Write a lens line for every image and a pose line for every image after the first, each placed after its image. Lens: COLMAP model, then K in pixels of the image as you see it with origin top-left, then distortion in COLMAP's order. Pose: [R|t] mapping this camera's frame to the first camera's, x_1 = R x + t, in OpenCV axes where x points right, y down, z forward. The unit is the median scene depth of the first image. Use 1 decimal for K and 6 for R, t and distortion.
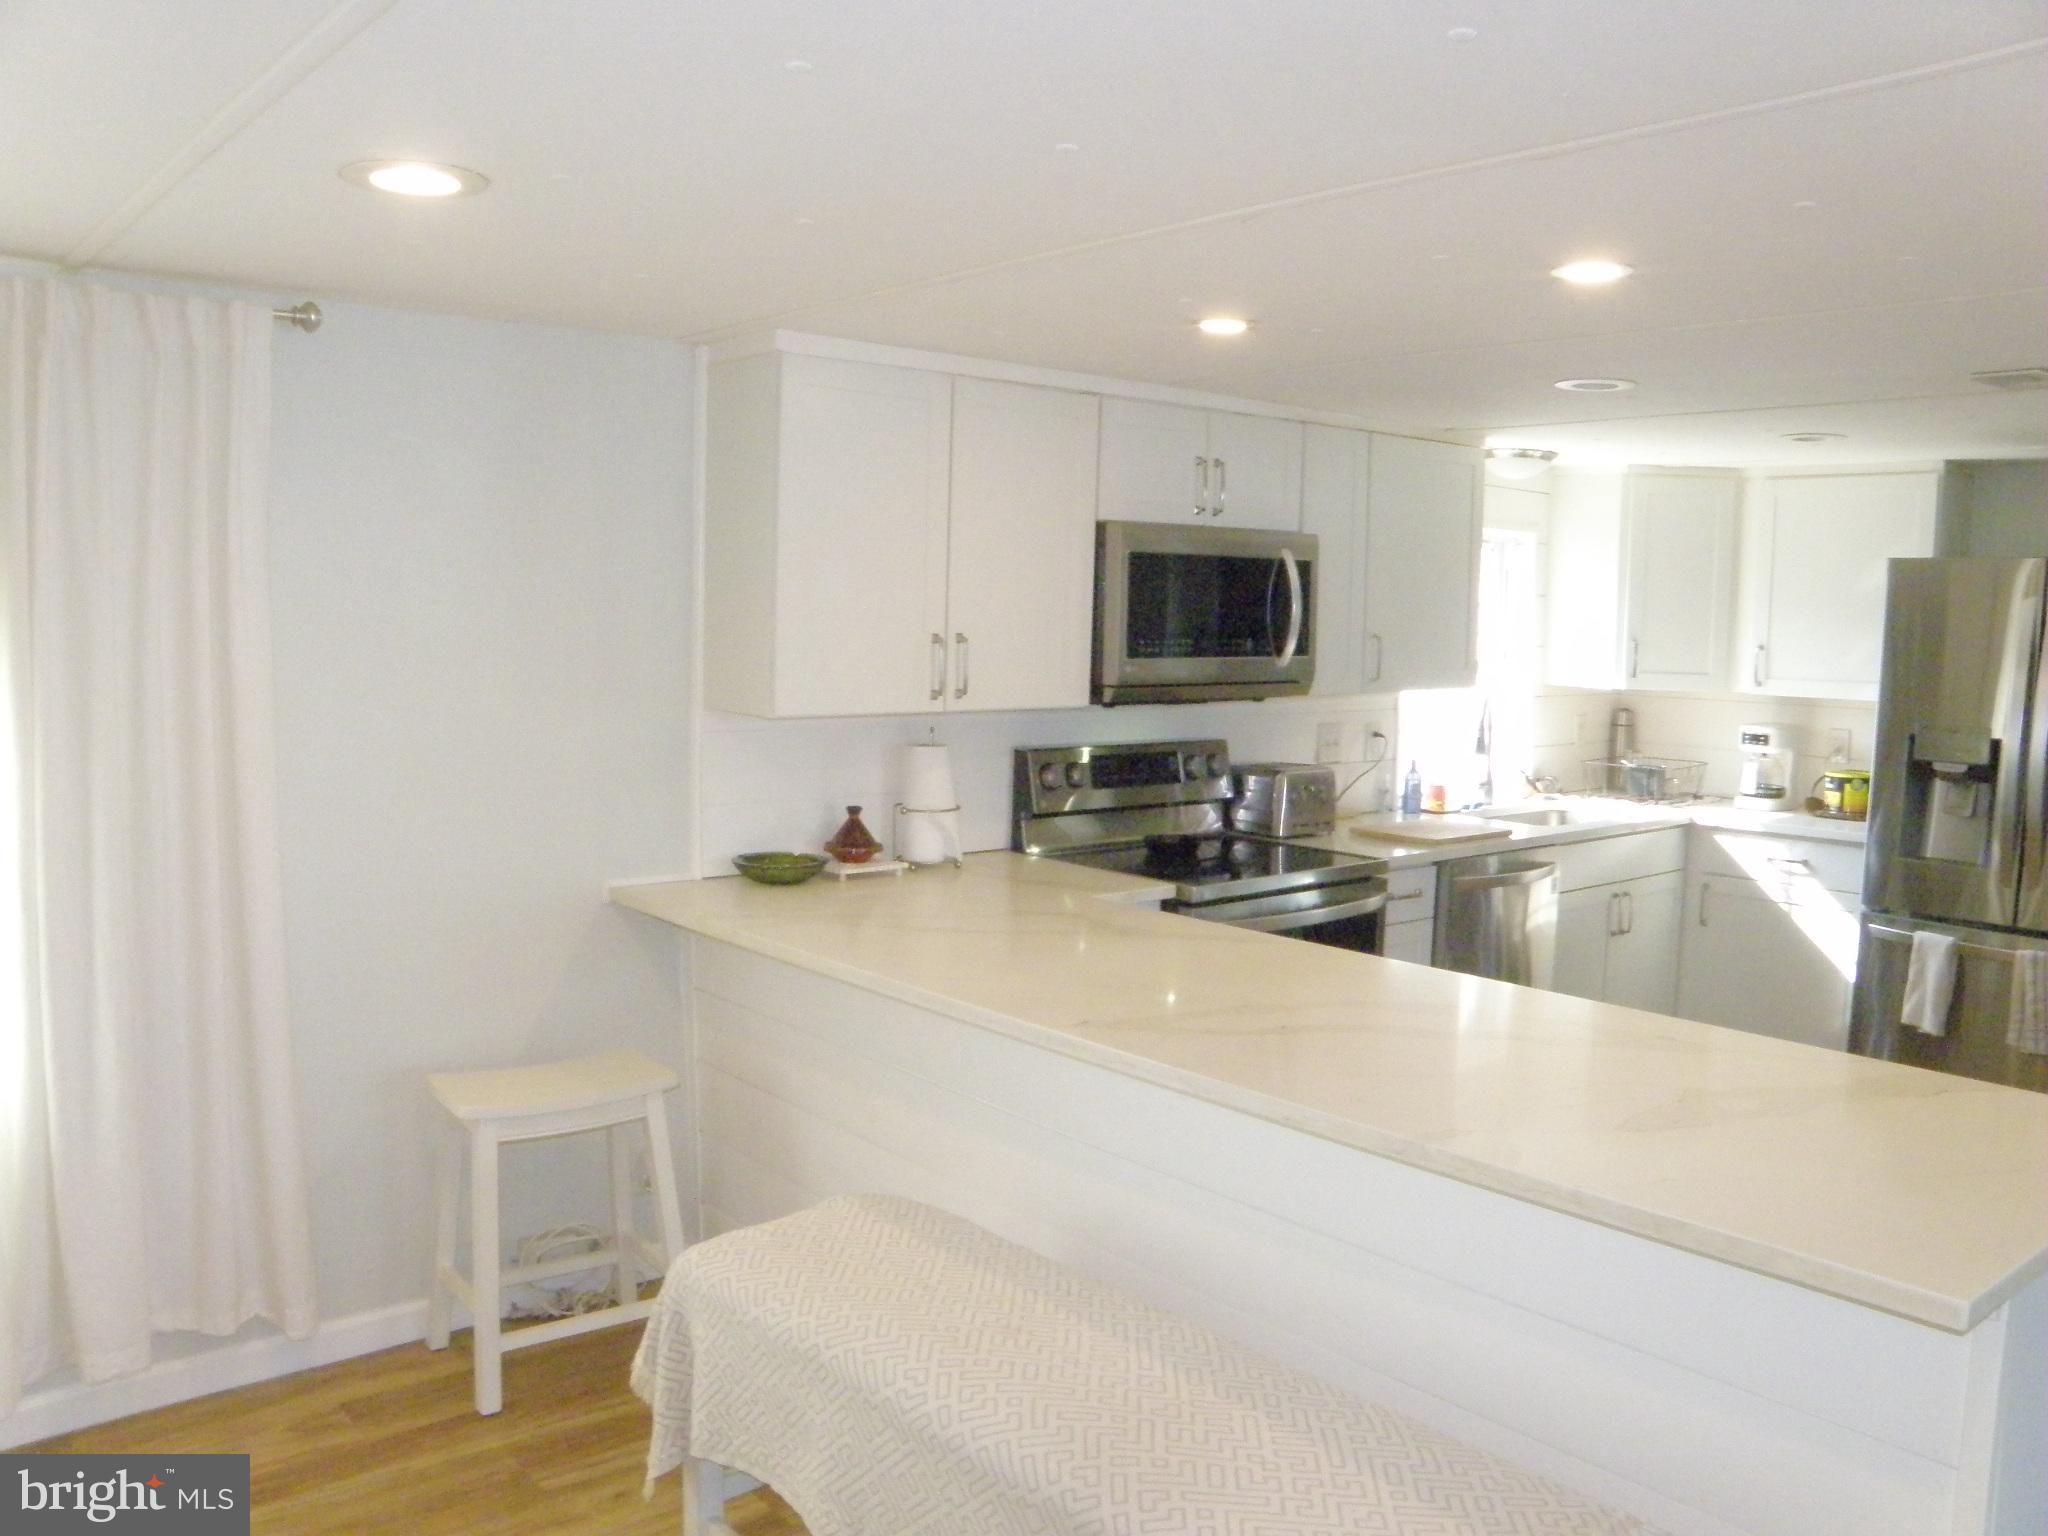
lens RADIAL K [[1613.0, 0, 1026.6], [0, 1613.0, 787.0], [0, 0, 1]] dist [-0.160692, 0.128123]
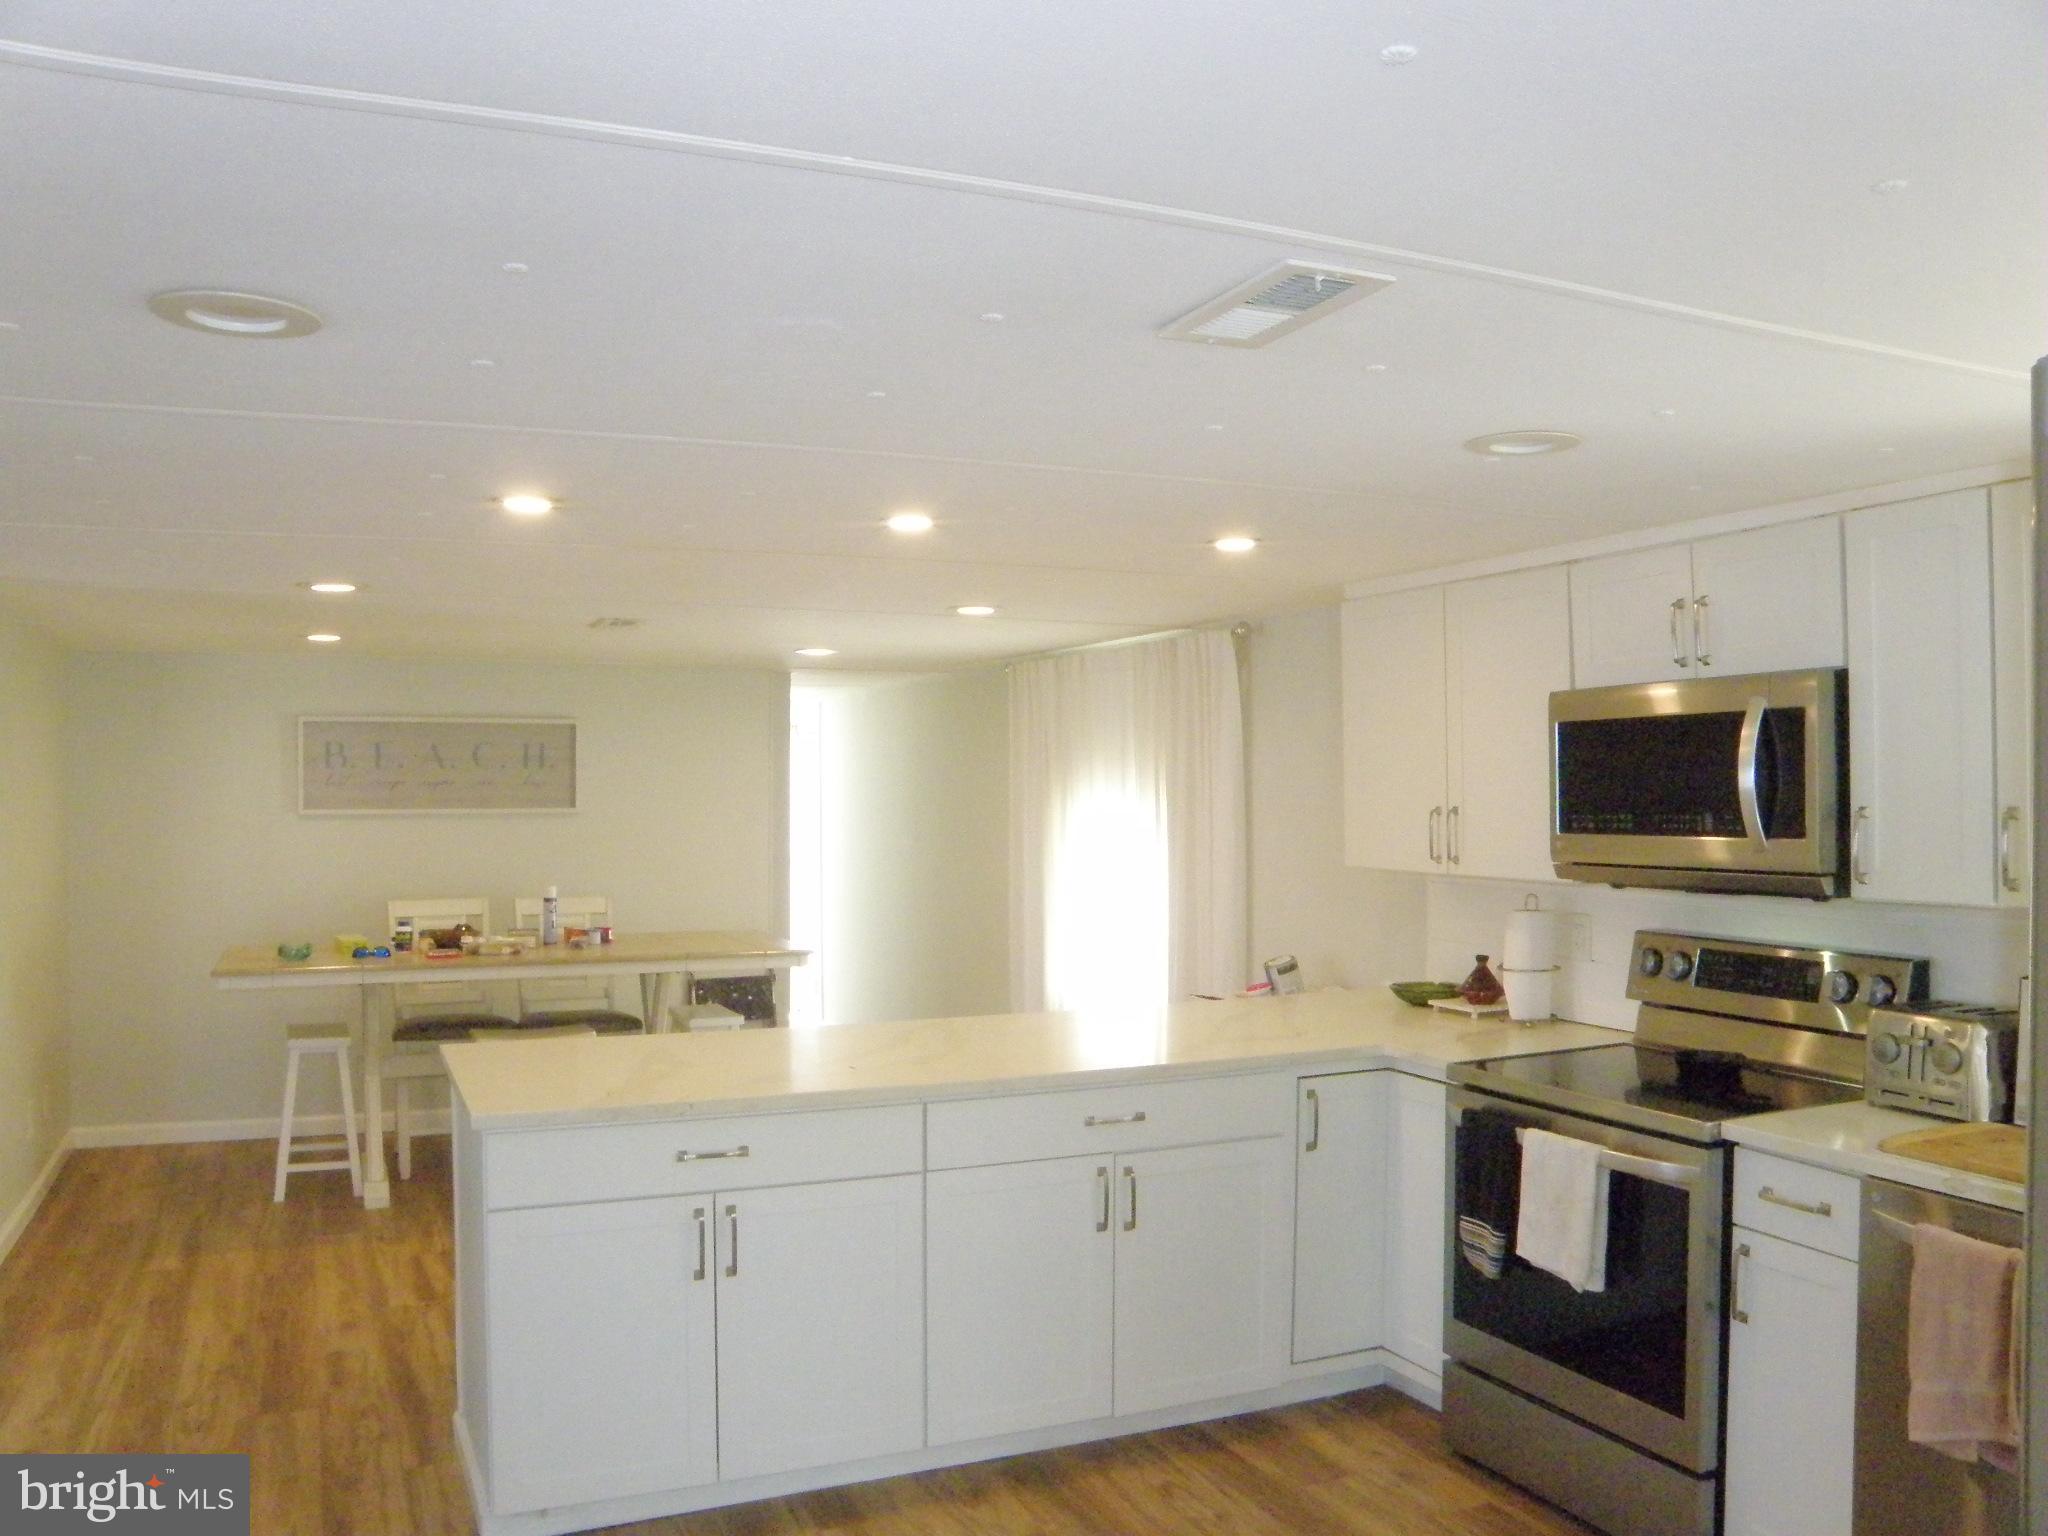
lens RADIAL K [[1613.0, 0, 1026.6], [0, 1613.0, 787.0], [0, 0, 1]] dist [-0.160692, 0.128123]
pose [[-0.281375, -0.015477, -0.959473, 0.884630], [-0.105741, 0.994281, 0.014971, -0.073538], [0.953754, 0.105668, -0.281402, 0.806329]]
